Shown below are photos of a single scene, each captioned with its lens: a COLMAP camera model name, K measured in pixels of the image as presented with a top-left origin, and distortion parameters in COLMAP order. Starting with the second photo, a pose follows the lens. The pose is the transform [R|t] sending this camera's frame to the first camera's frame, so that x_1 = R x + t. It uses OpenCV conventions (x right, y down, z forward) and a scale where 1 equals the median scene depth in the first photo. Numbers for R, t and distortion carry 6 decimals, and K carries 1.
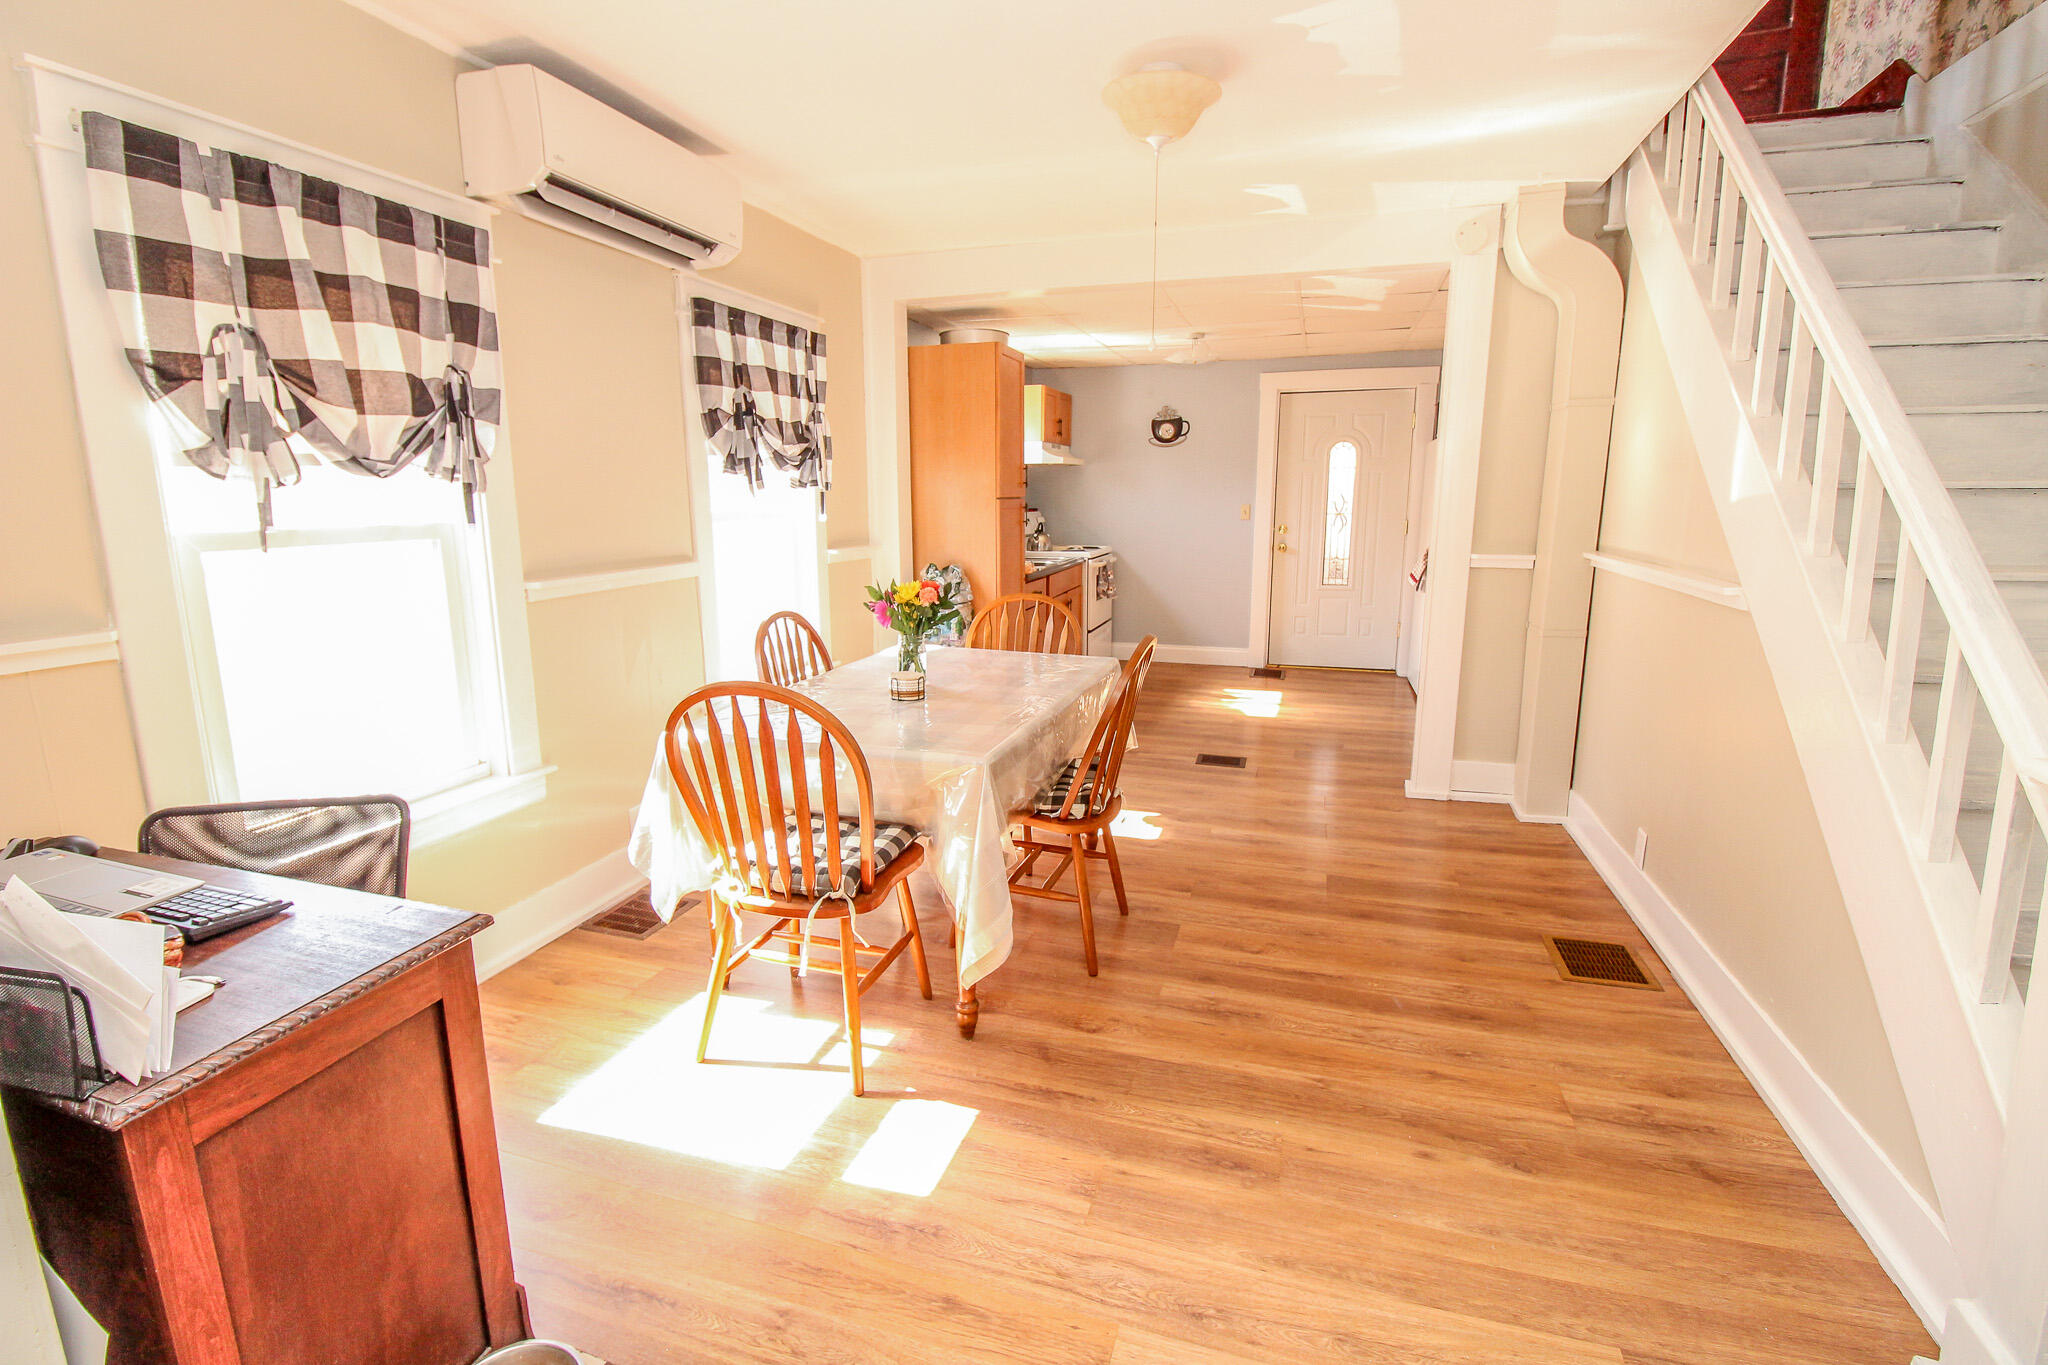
lens RADIAL K [[944.5, 0, 988.7], [0, 944.5, 680.3], [0, 0, 1]] dist [0.002277, -0.015201]
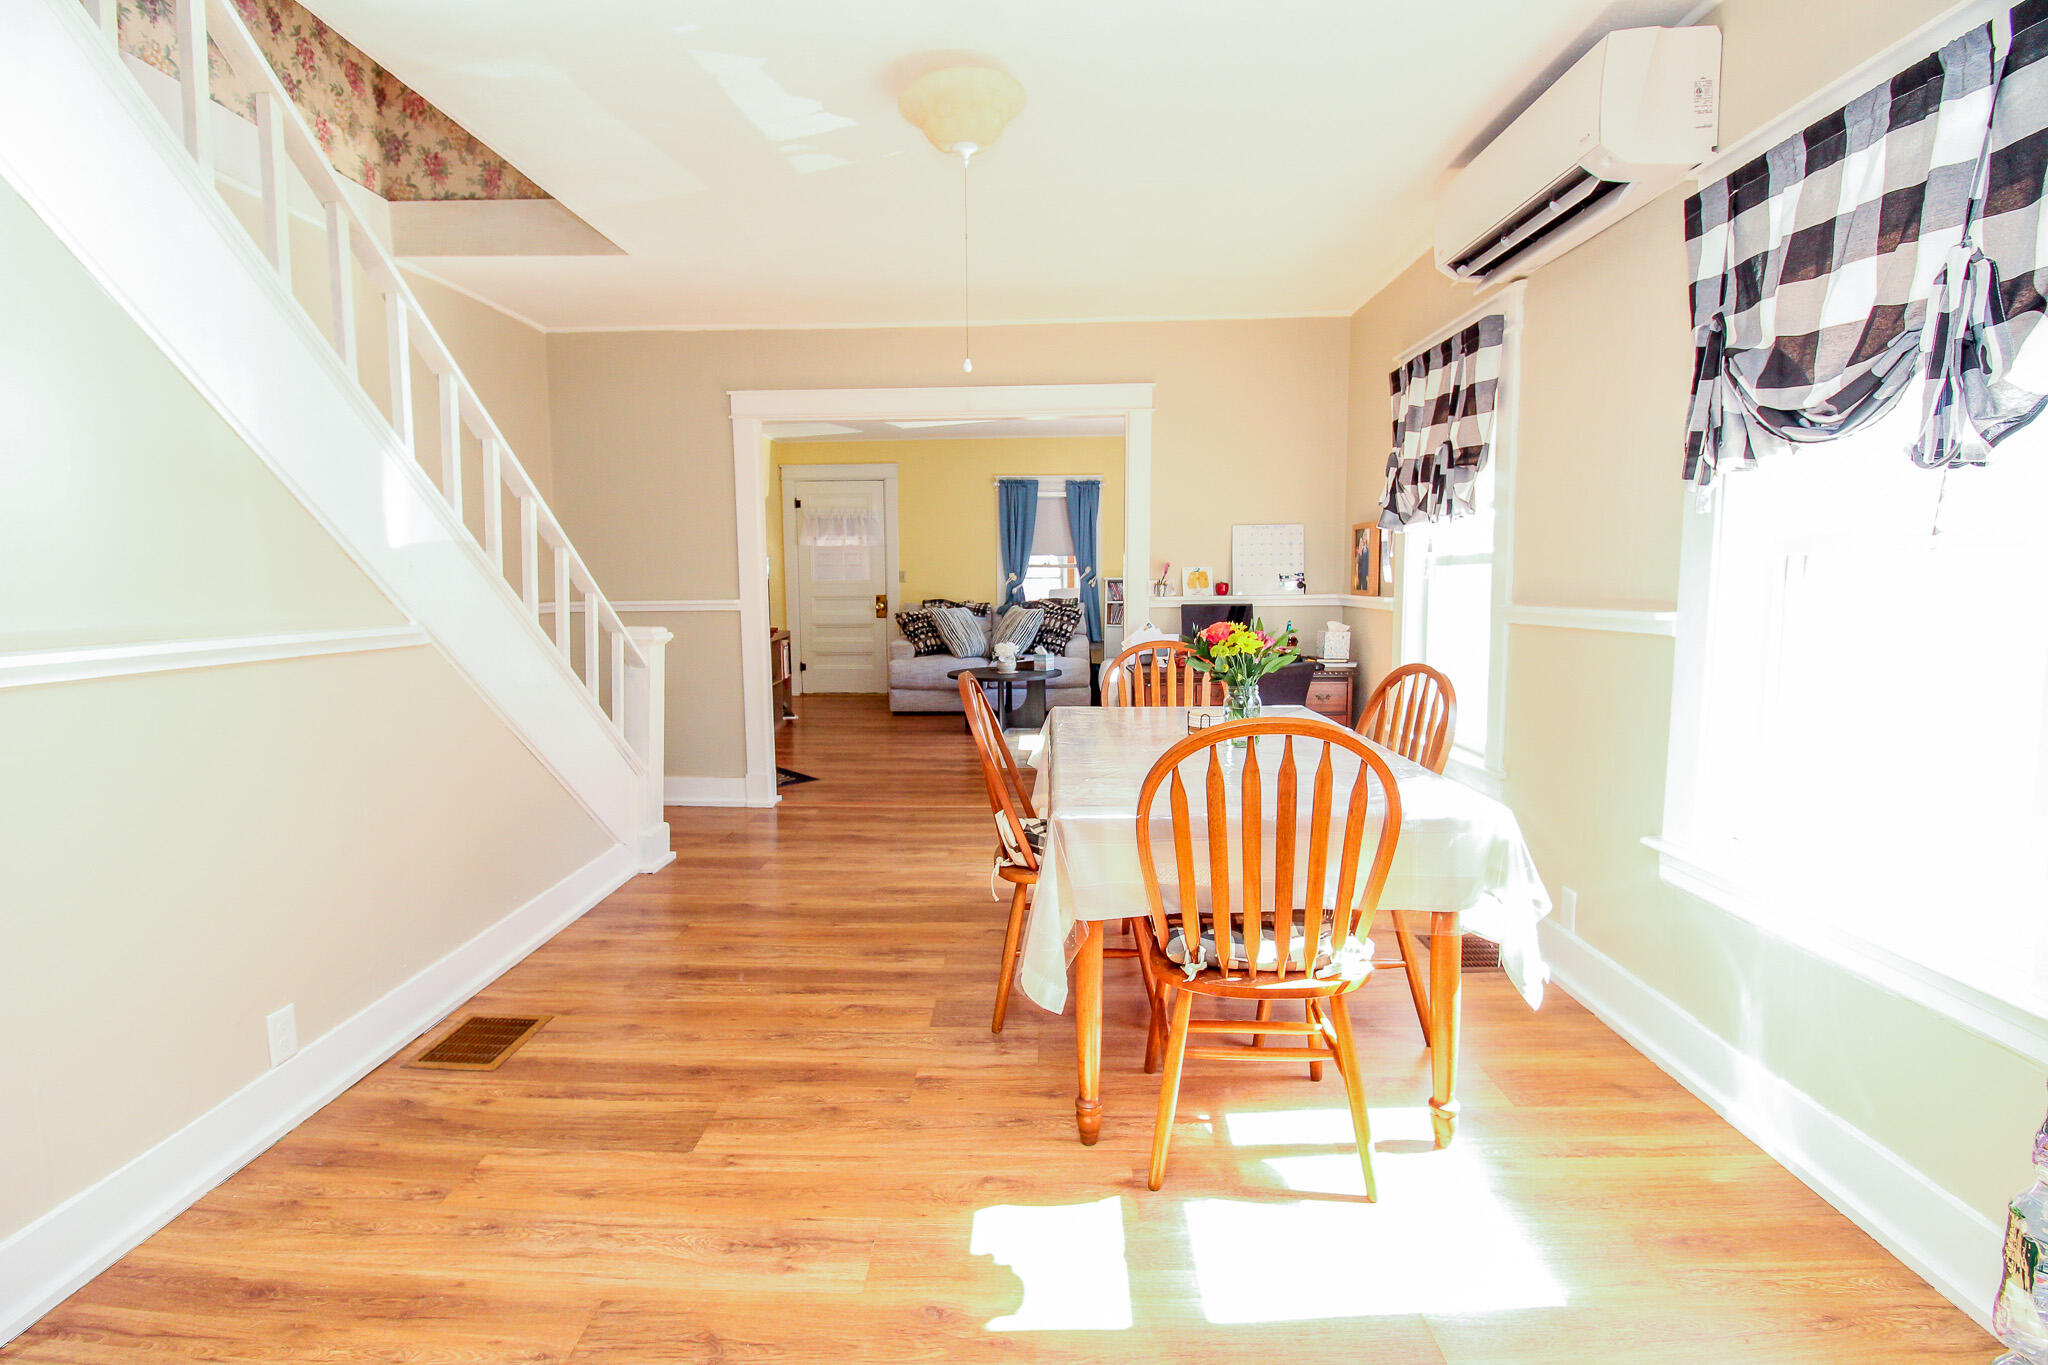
lens RADIAL K [[944.5, 0, 988.7], [0, 944.5, 680.3], [0, 0, 1]] dist [0.002277, -0.015201]
pose [[-0.963257, 0.047027, -0.264432, 0.305107], [-0.033793, 0.955506, 0.293028, -0.247021], [0.266447, 0.291197, -0.918809, 1.436971]]
